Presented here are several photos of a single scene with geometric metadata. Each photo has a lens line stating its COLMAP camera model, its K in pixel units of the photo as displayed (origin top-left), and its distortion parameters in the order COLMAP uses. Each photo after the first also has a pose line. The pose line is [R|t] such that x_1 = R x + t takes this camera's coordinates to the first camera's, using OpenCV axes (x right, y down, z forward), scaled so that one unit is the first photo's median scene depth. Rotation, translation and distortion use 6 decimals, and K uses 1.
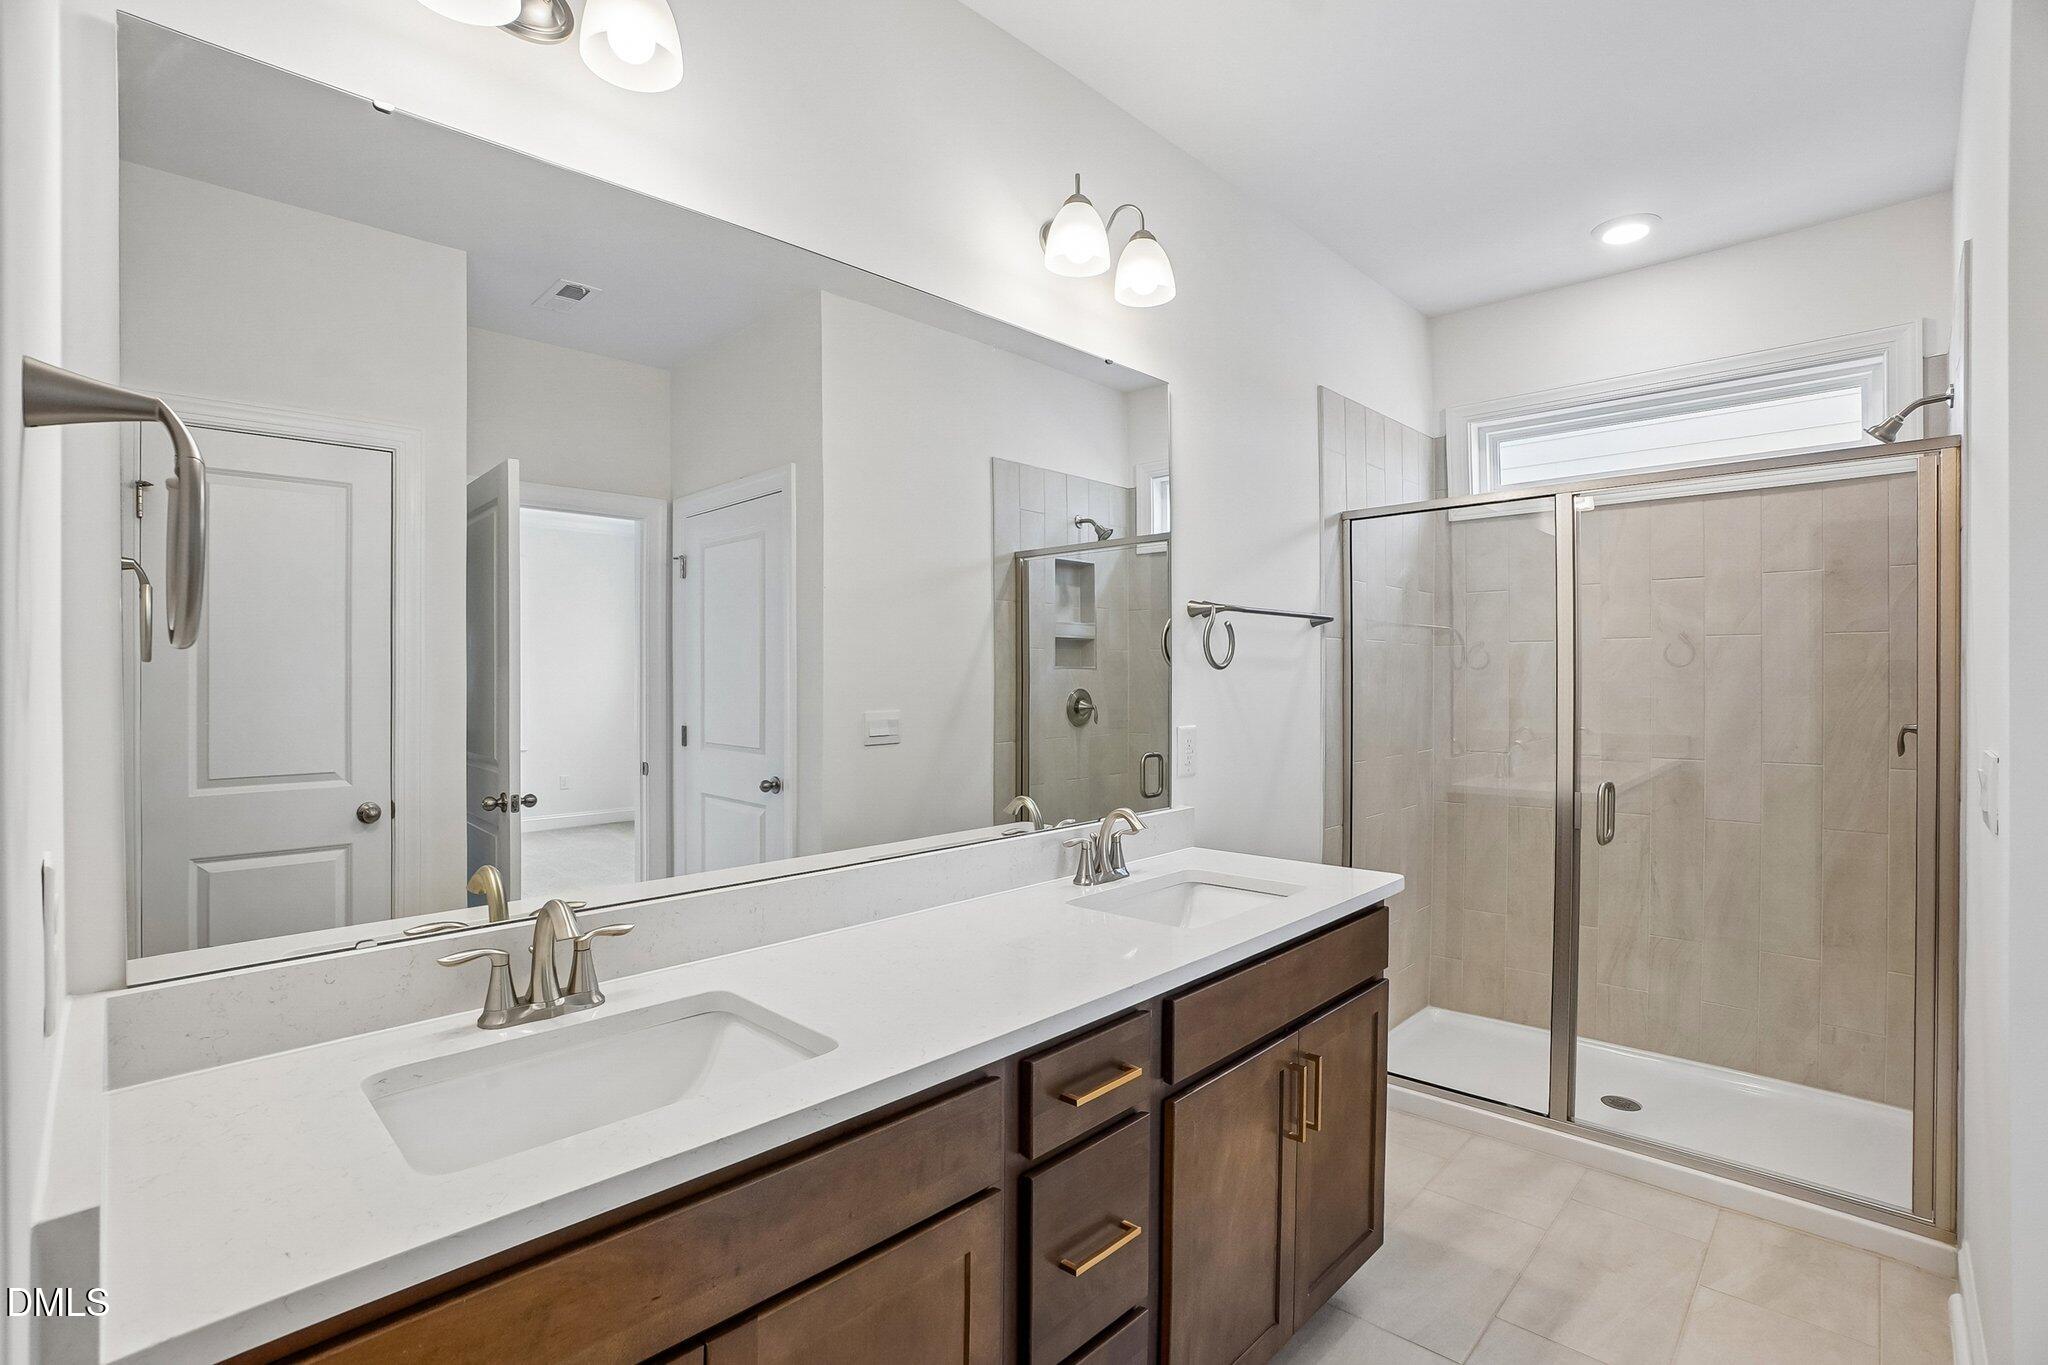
lens RADIAL K [[940.0, 0, 1020.9], [0, 940.0, 669.7], [0, 0, 1]] dist [-0.075573, 0.024555]
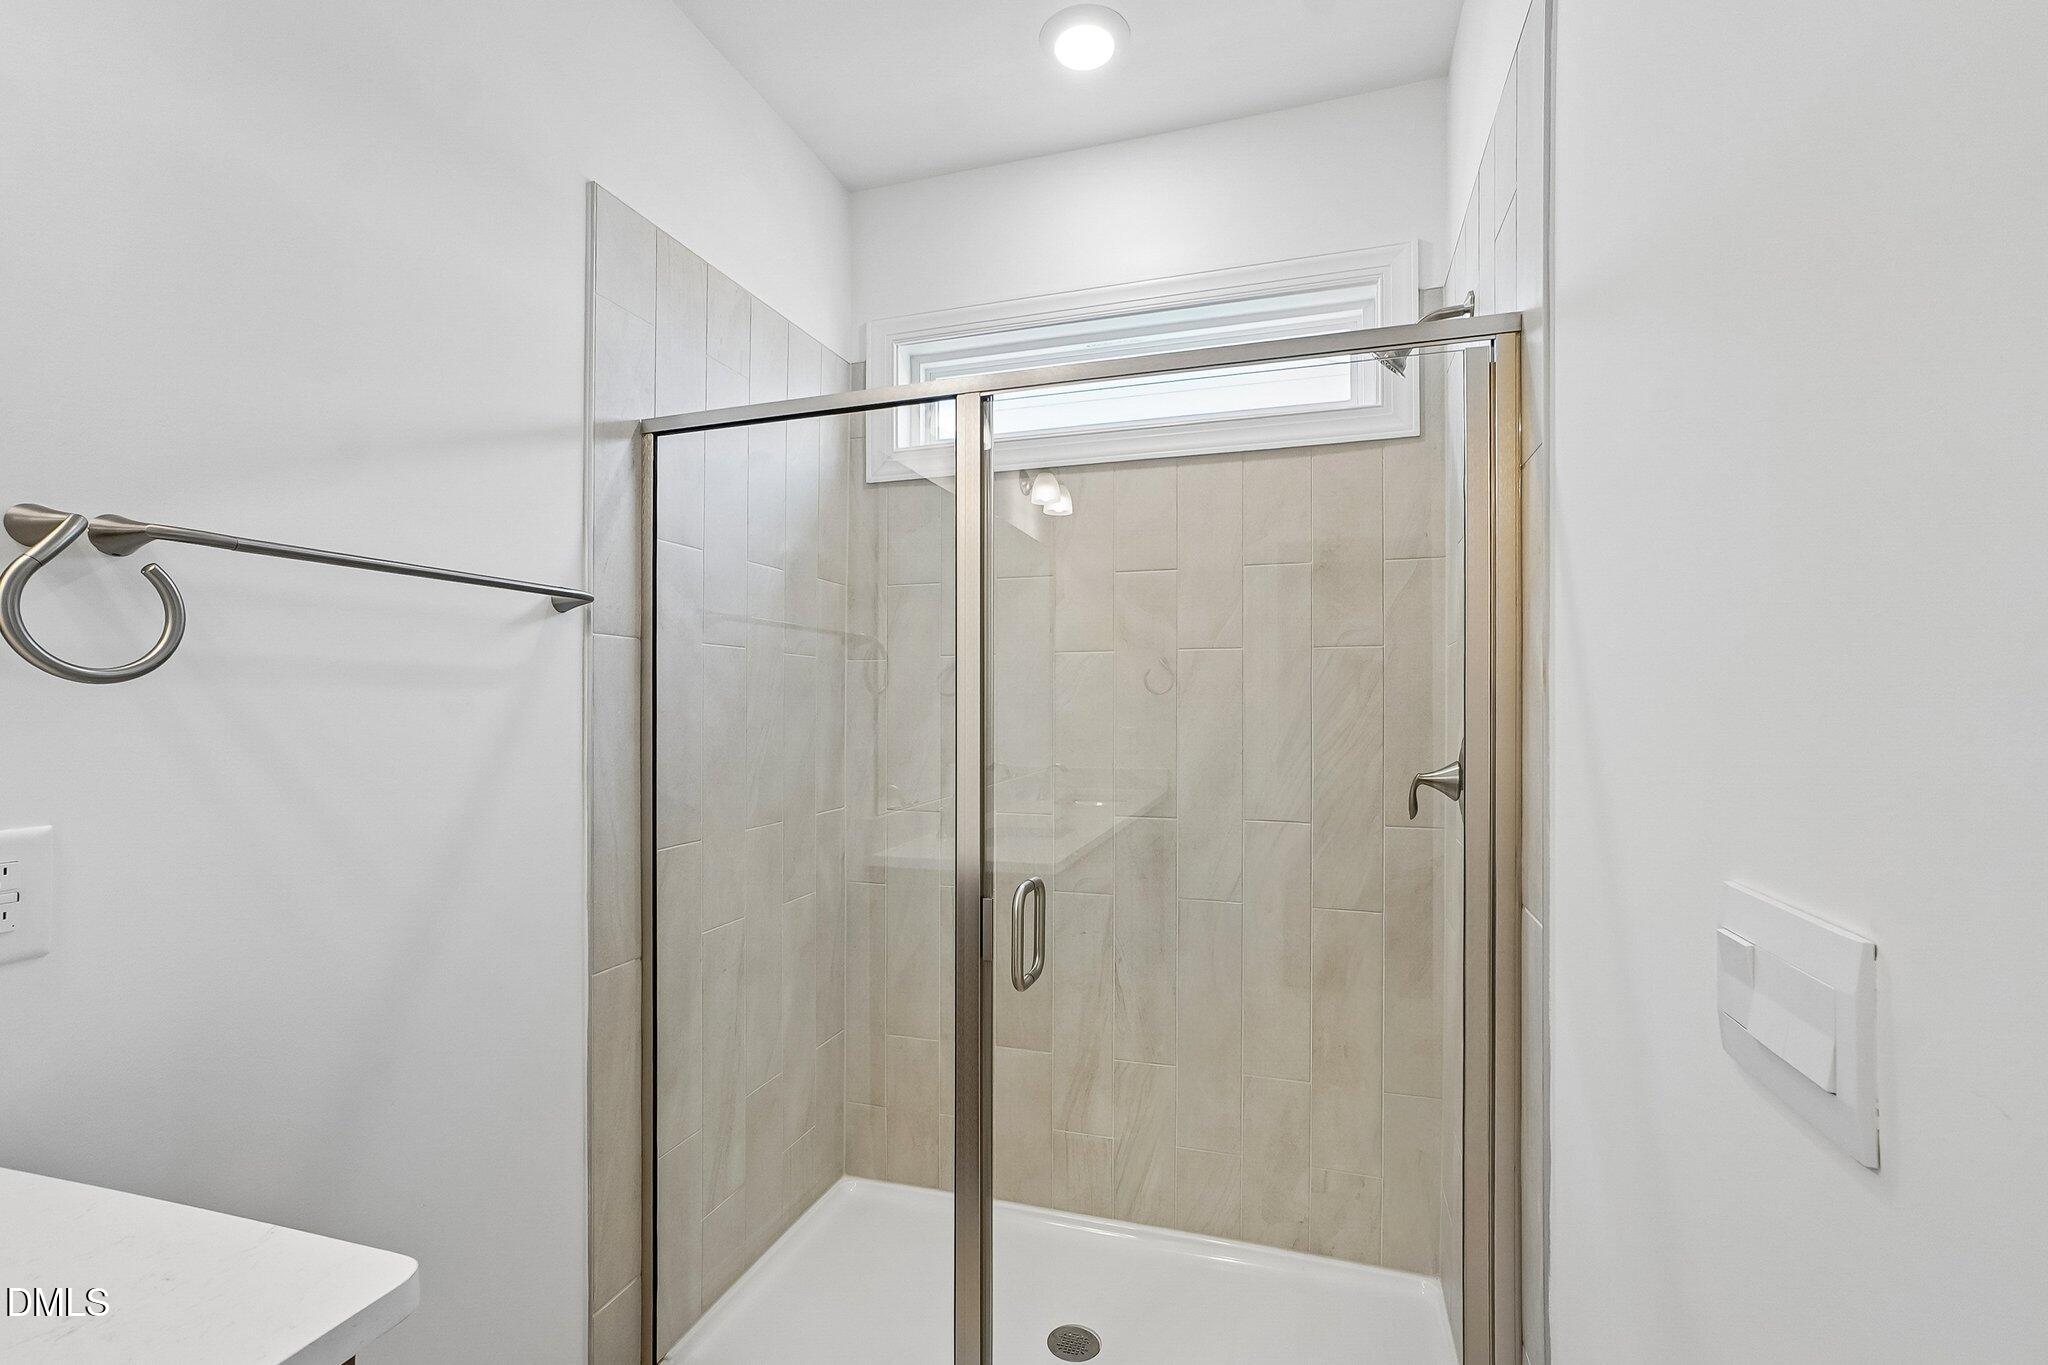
lens RADIAL K [[906.8, 0, 1012.1], [0, 906.8, 686.0], [0, 0, 1]] dist [-0.059518, 0.022800]
pose [[0.898321, 0.009623, 0.439234, 0.313613], [-0.003691, 0.999890, -0.014358, 0.003936], [-0.439323, 0.011276, 0.898258, 0.403528]]
